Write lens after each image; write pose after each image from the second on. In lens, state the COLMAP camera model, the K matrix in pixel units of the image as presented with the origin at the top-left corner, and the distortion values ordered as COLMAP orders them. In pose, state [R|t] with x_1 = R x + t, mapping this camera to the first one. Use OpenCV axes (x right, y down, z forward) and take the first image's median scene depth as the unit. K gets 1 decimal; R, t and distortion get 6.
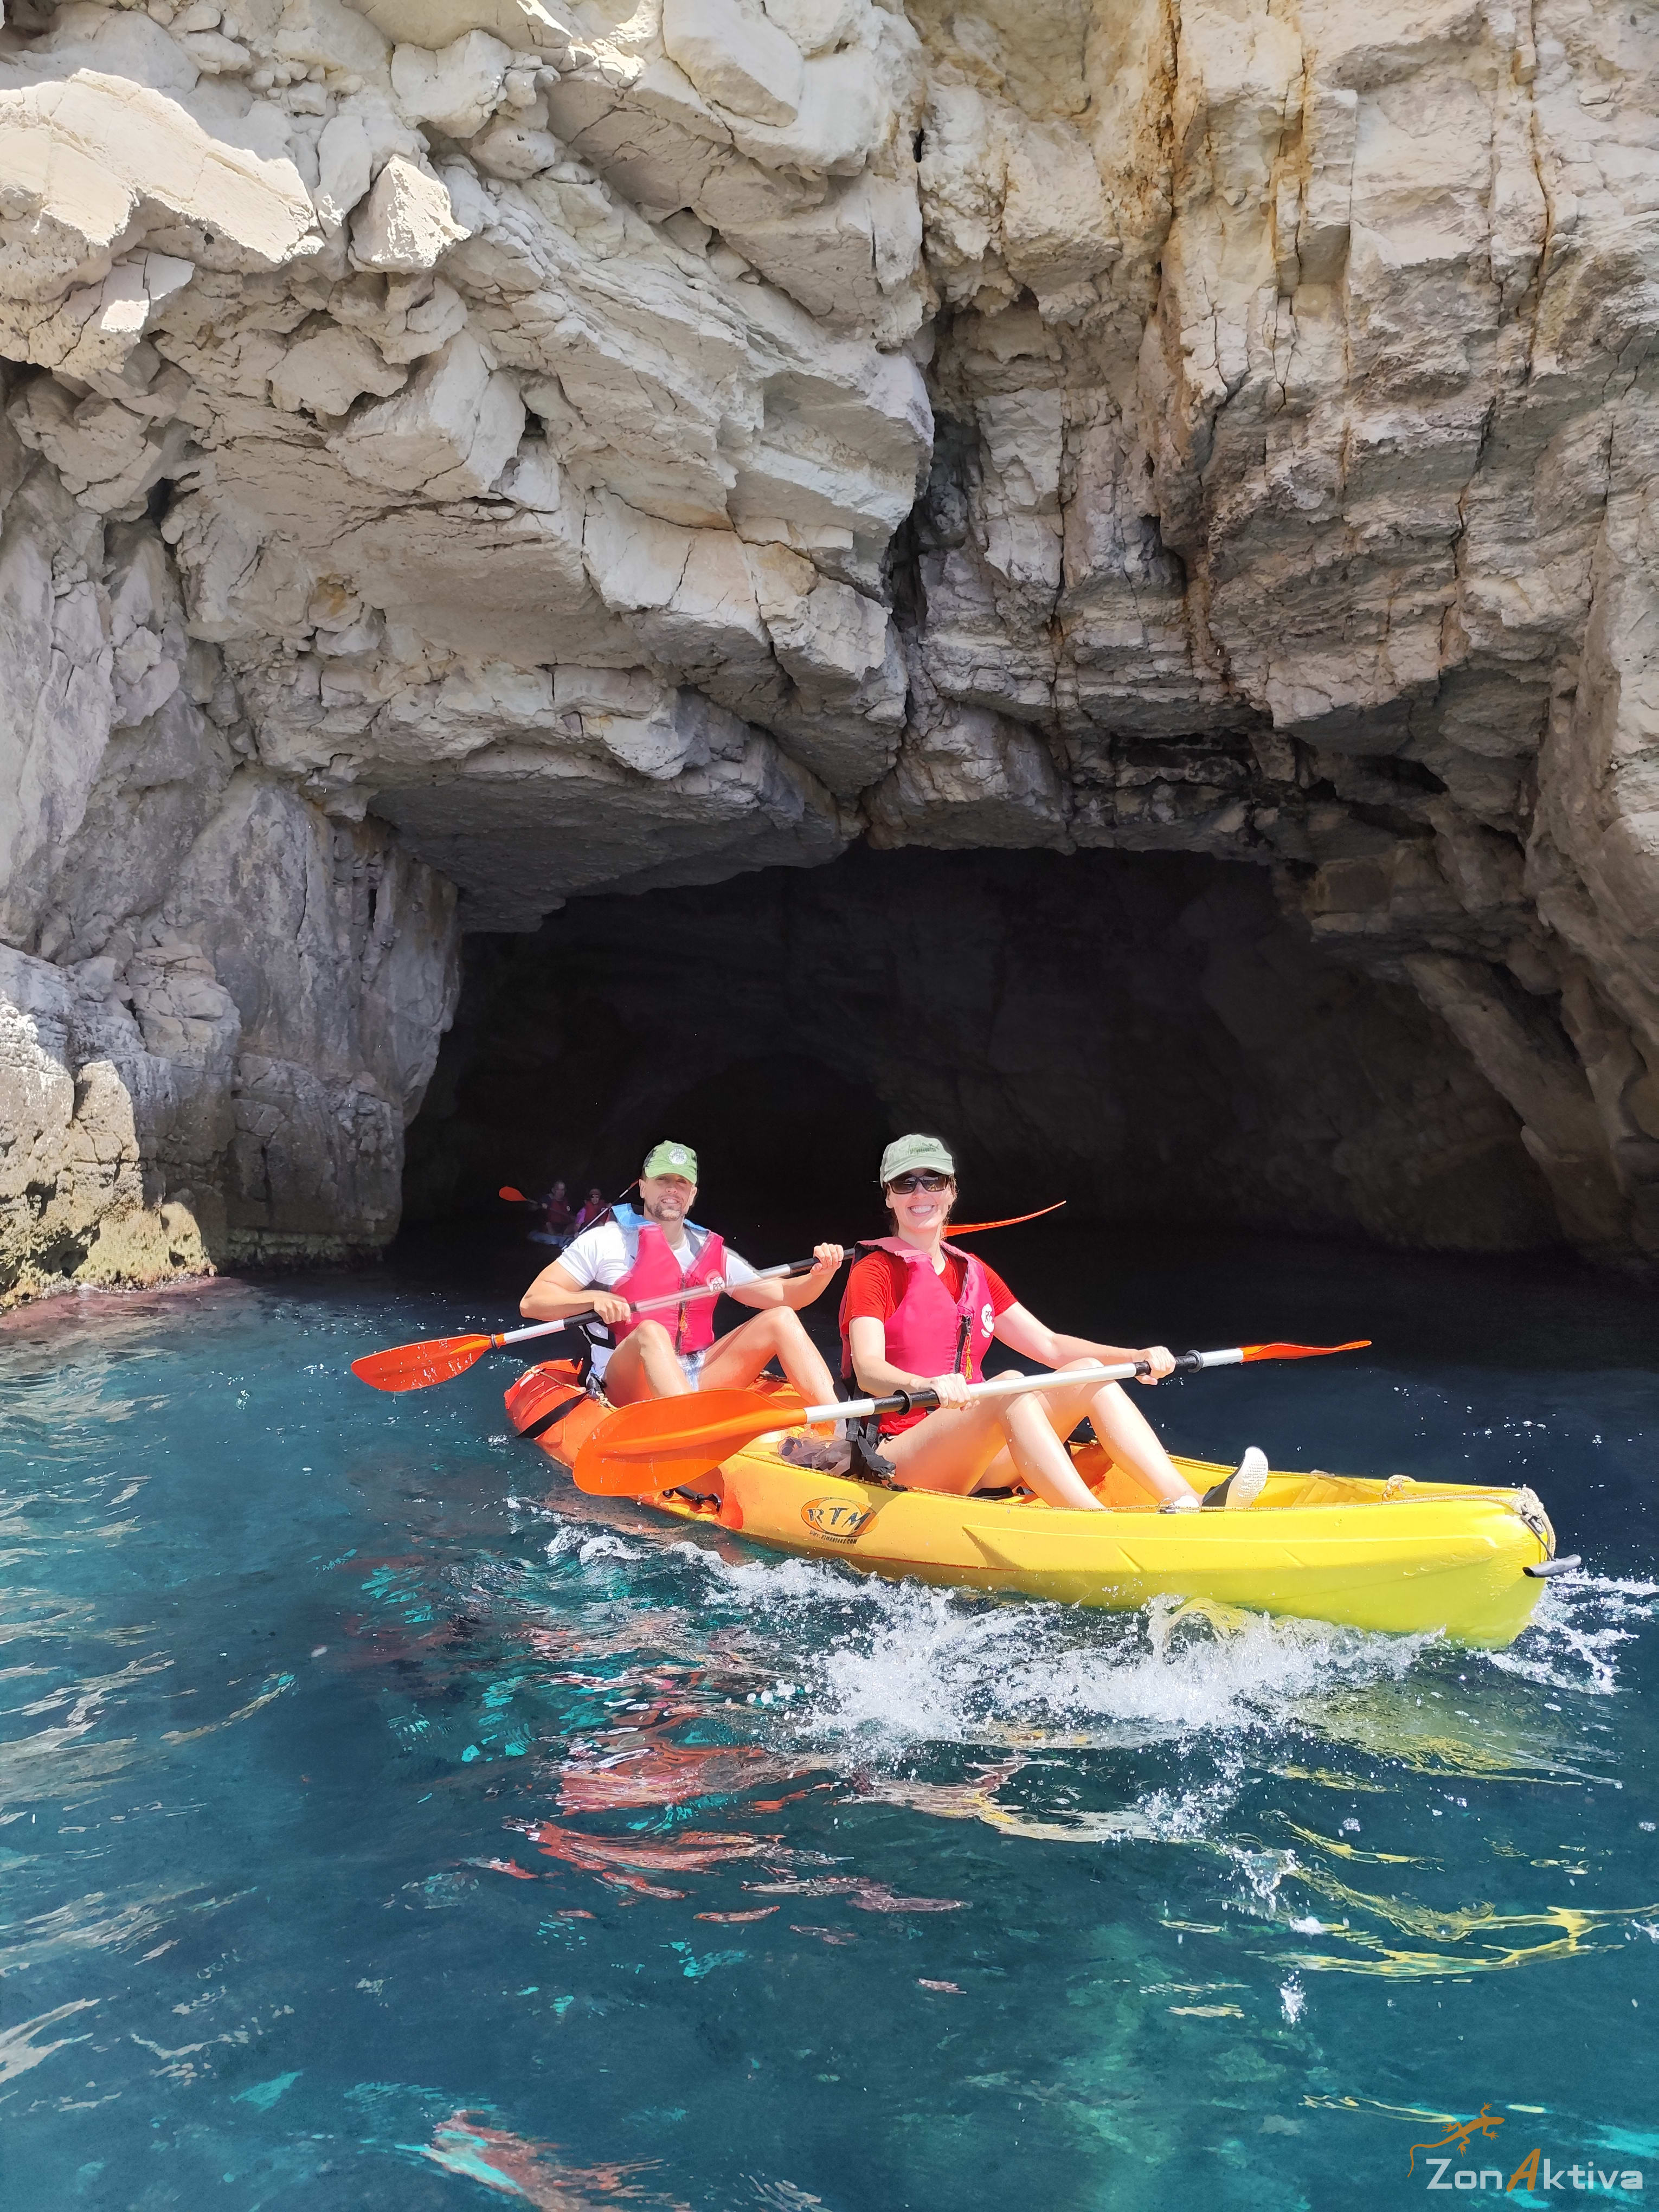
lens RADIAL K [[1493.3, 0, 856.4], [0, 1493.3, 1090.9], [0, 0, 1]] dist [0.036525, -0.039750]
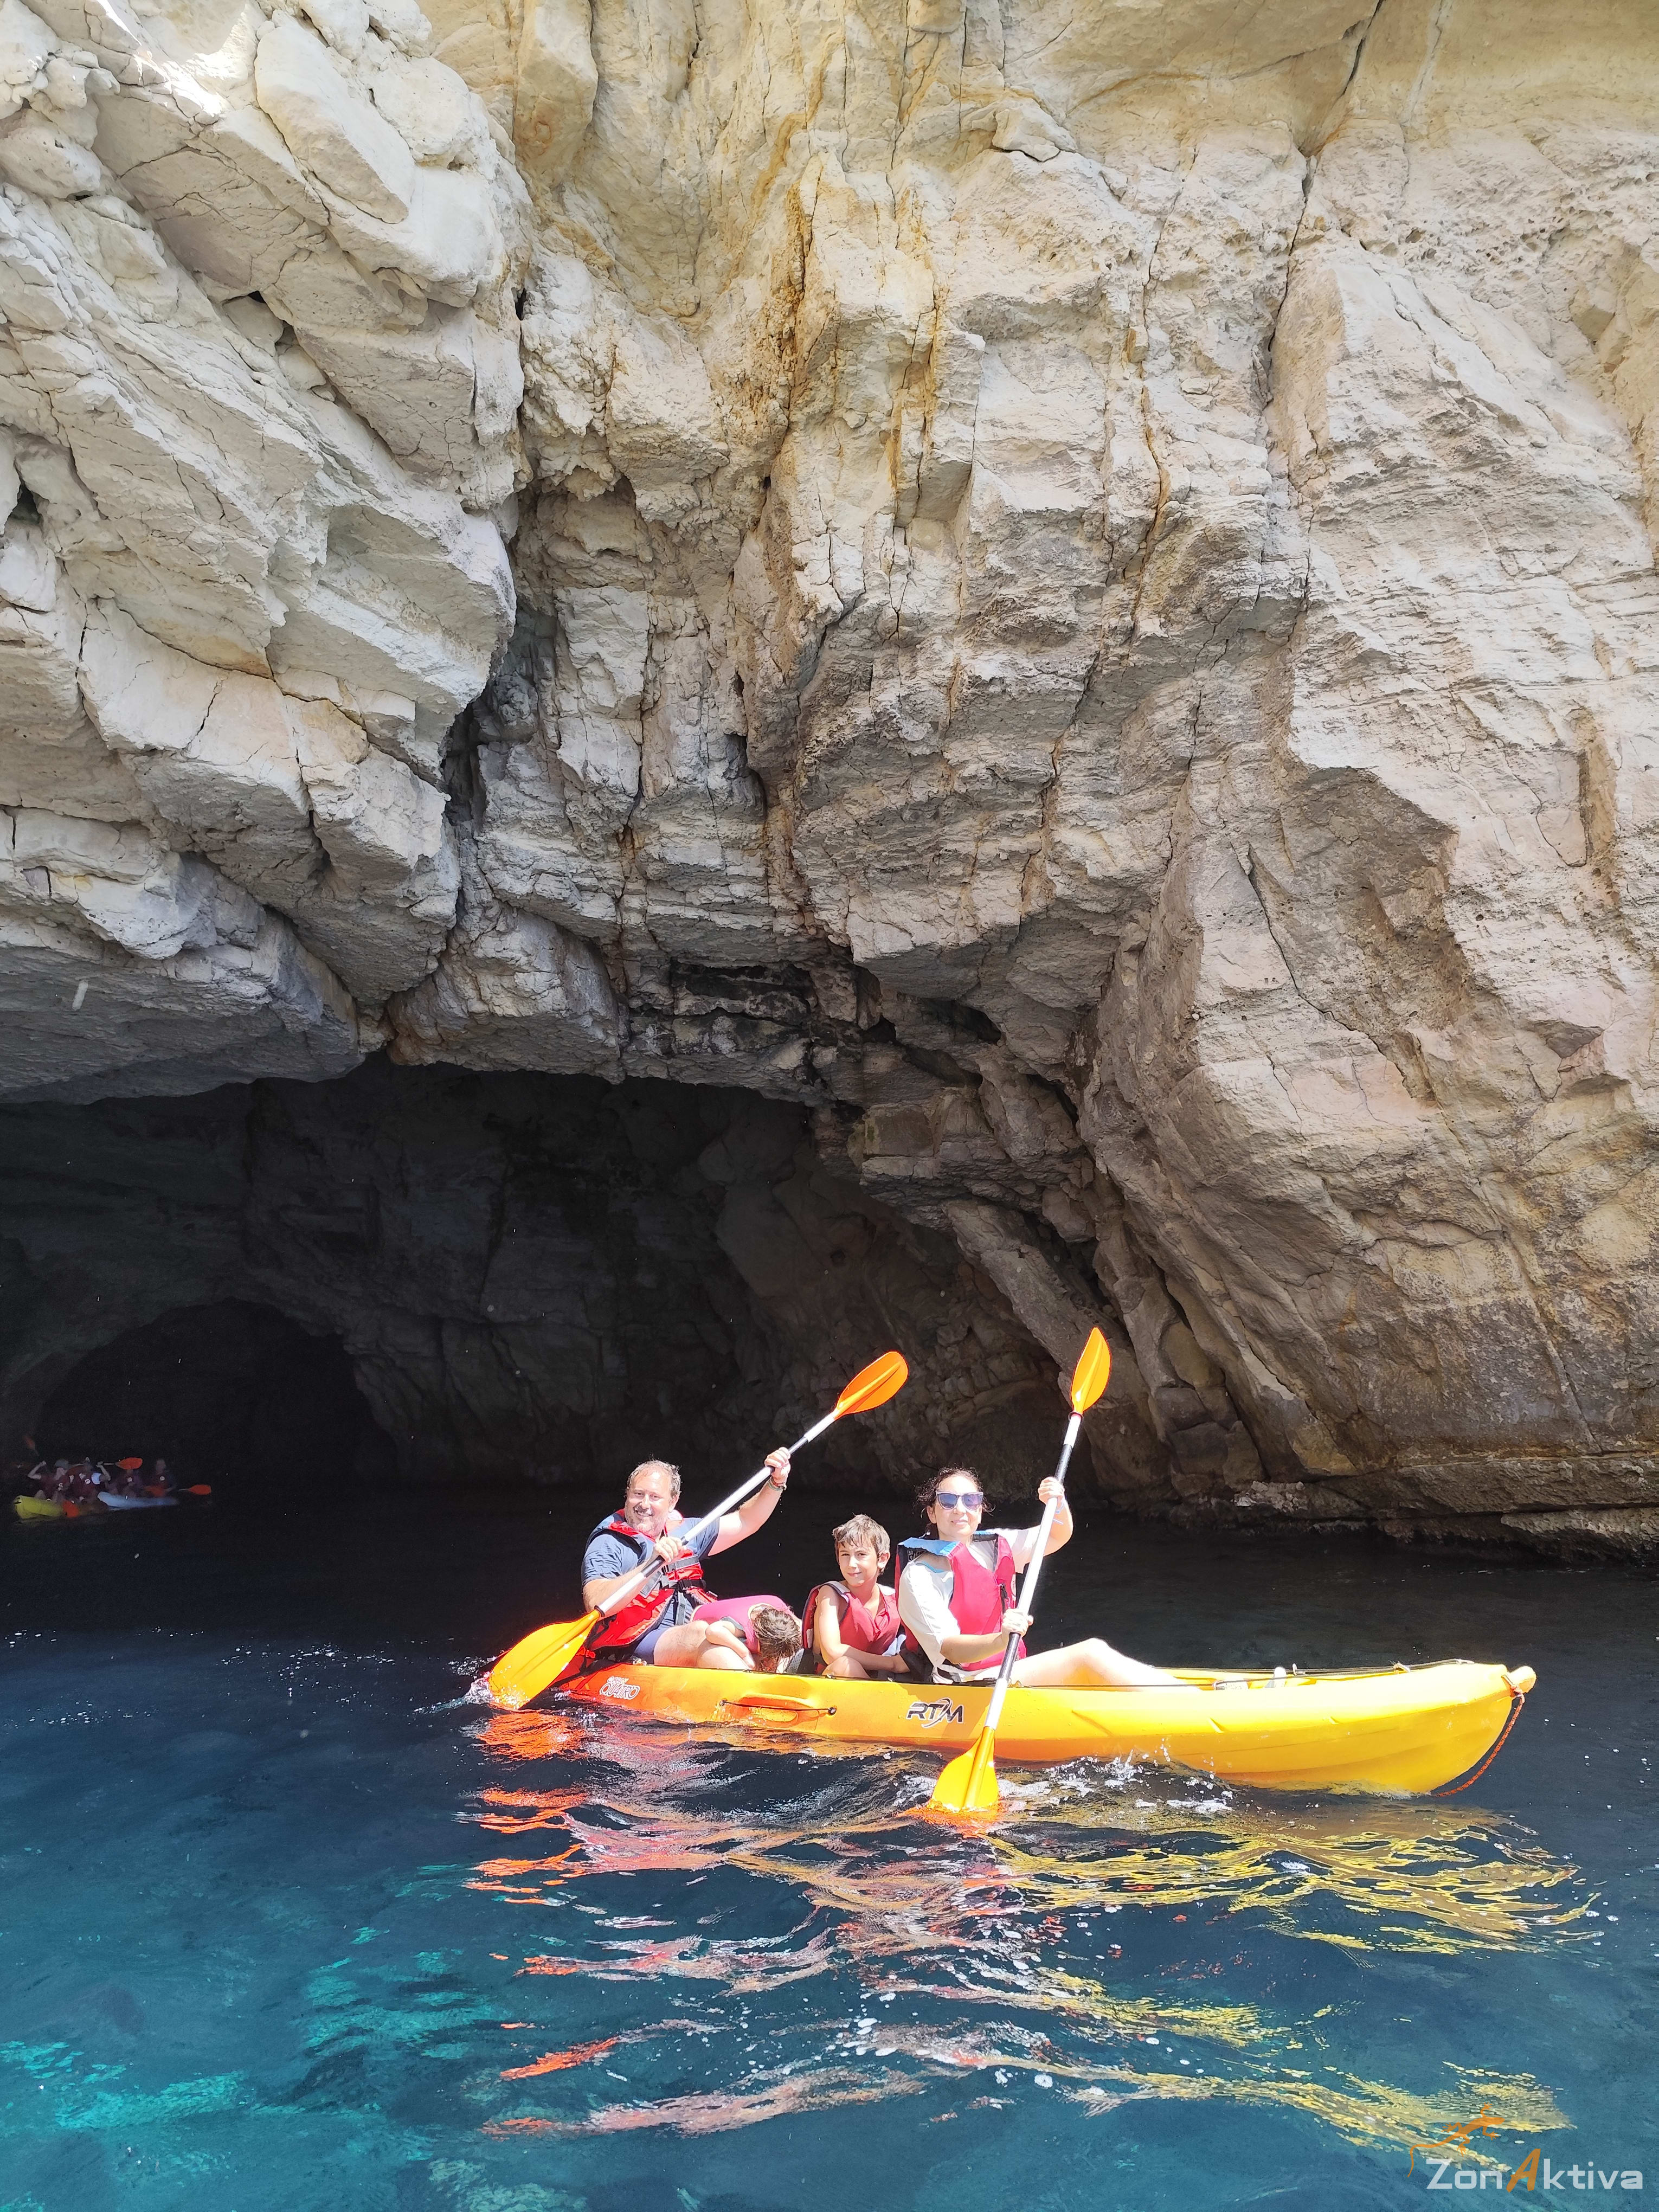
lens RADIAL K [[1472.5, 0, 834.3], [0, 1472.5, 1124.2], [0, 0, 1]] dist [0.056295, -0.058044]
pose [[0.937828, 0.046939, 0.343912, -0.065959], [0.004021, 0.989278, -0.145990, 0.002915], [-0.347077, 0.138296, 0.927584, 0.148970]]
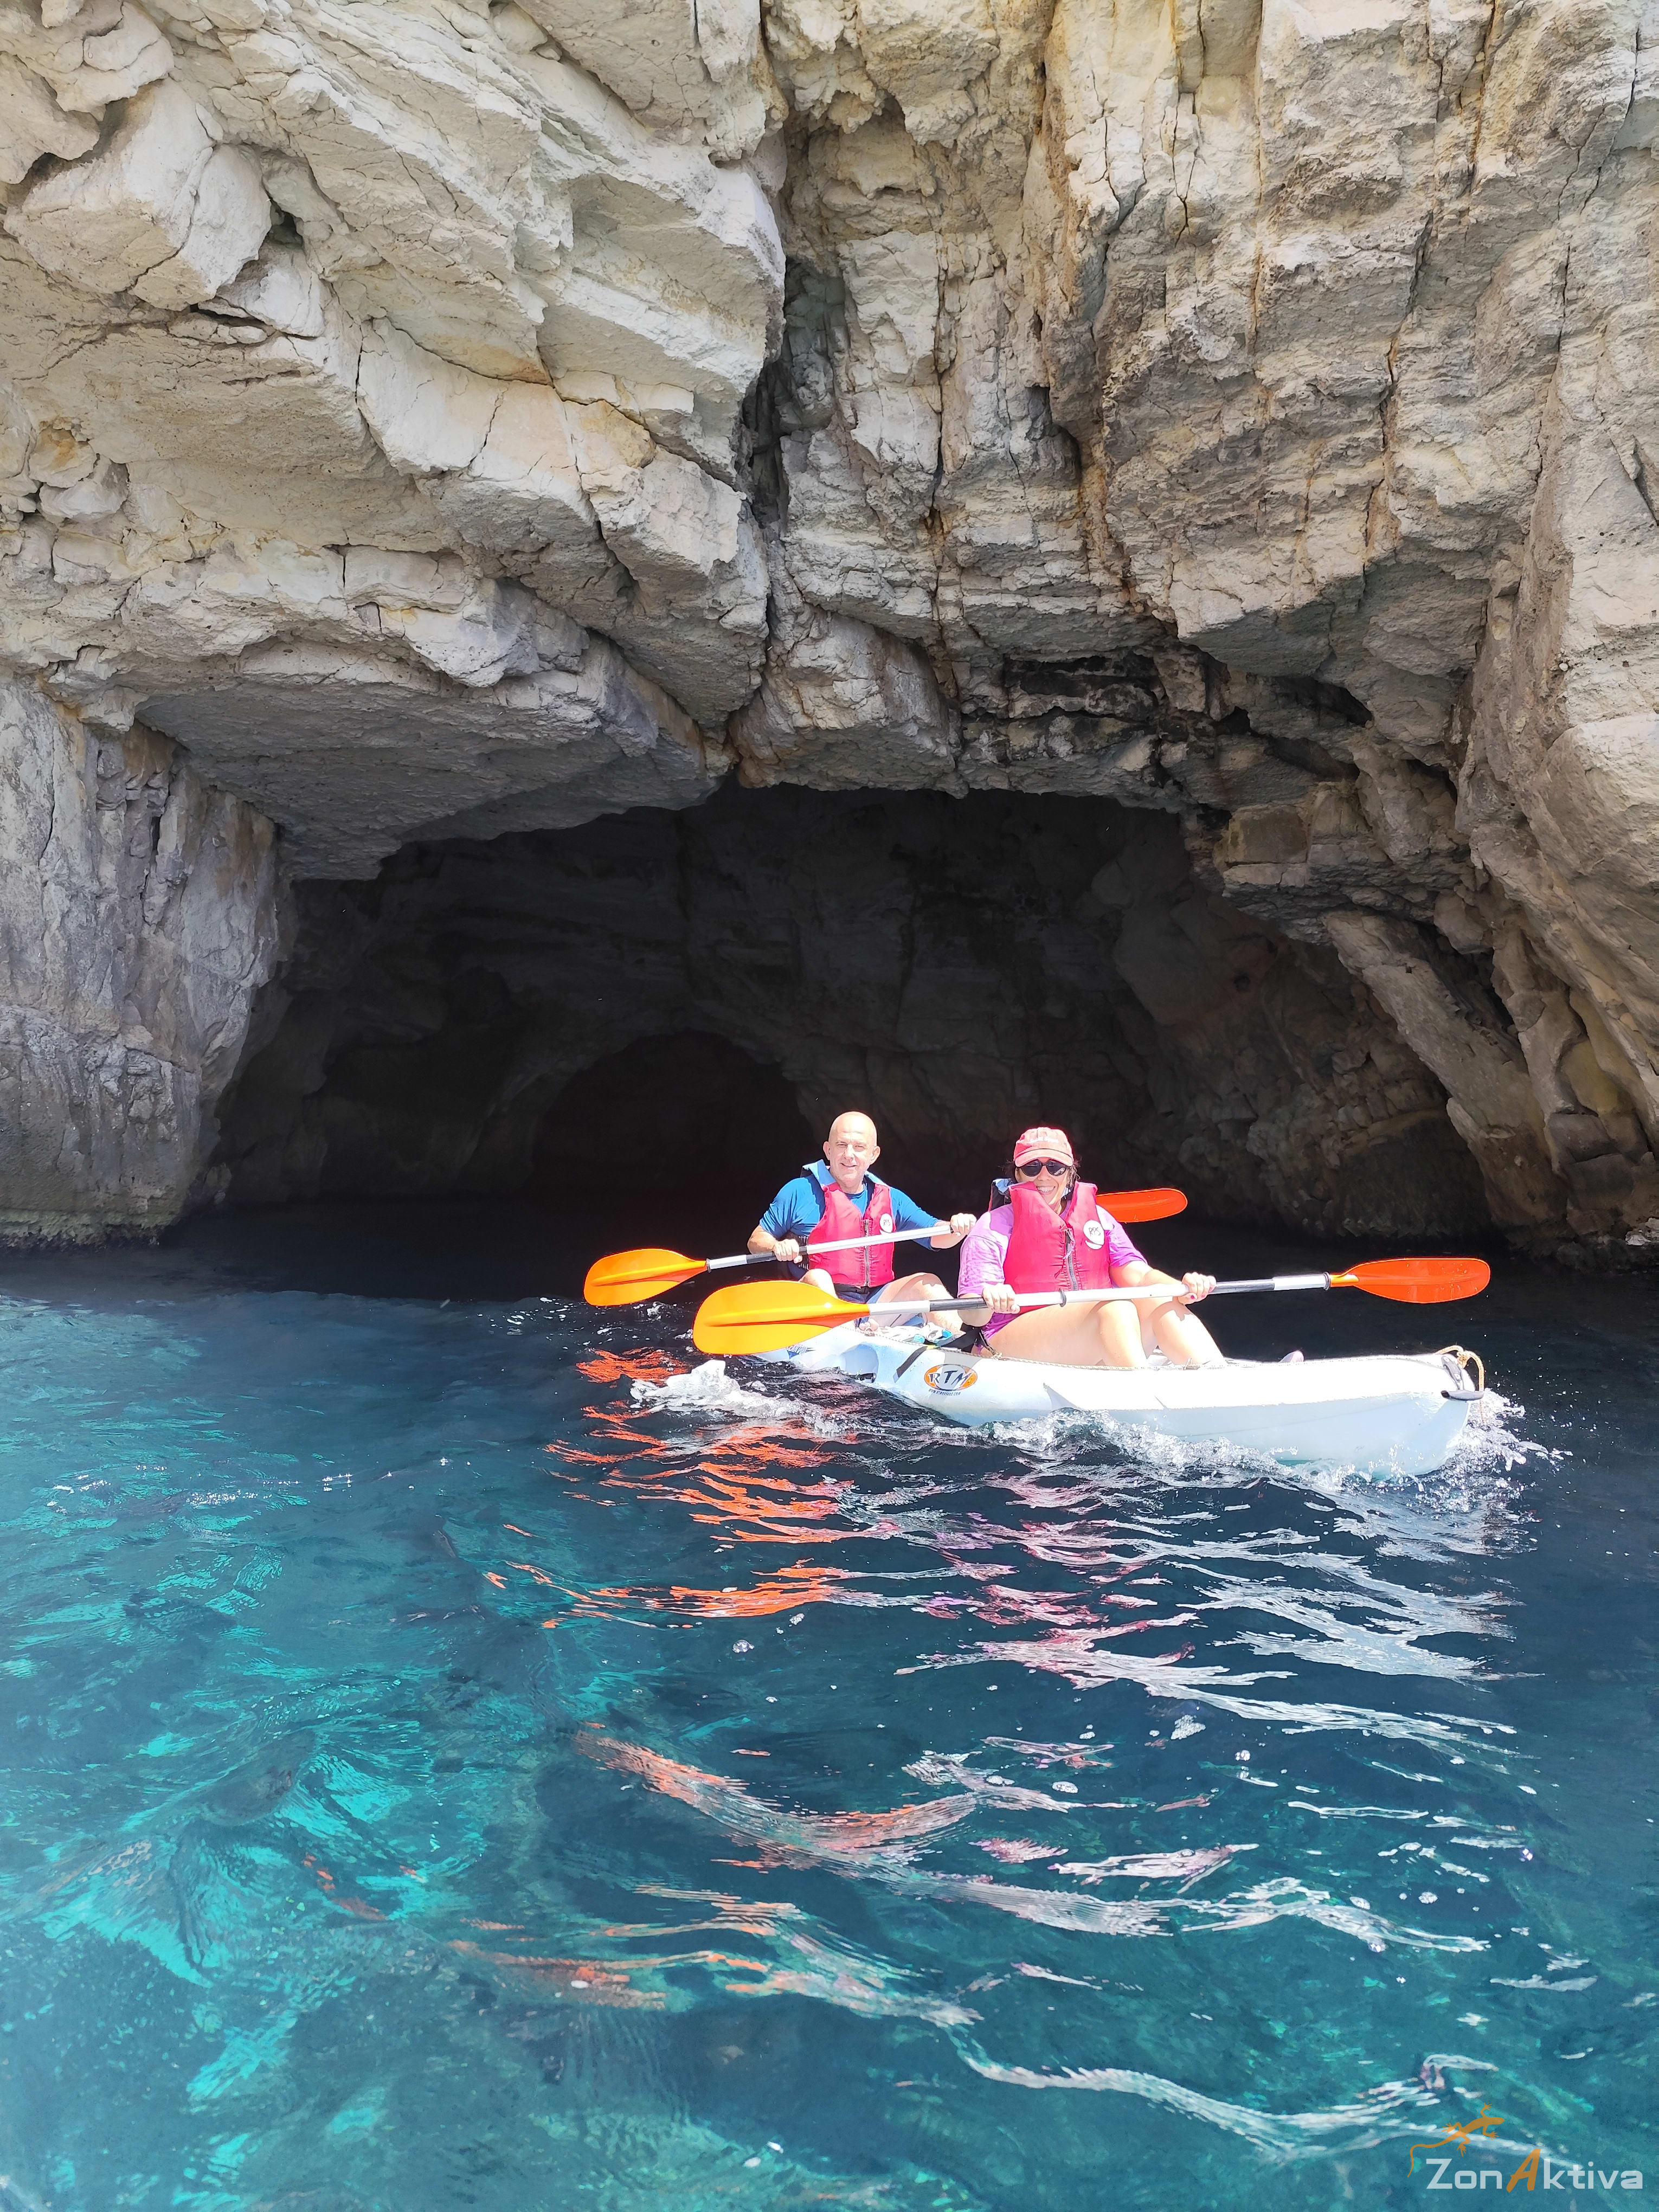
lens RADIAL K [[1480.1, 0, 863.4], [0, 1480.1, 1100.2], [0, 0, 1]] dist [0.042509, -0.041060]
pose [[0.998929, 0.006793, 0.045767, 0.064201], [-0.007317, 0.999909, 0.011292, 0.022331], [-0.045686, -0.011614, 0.998888, 0.154832]]
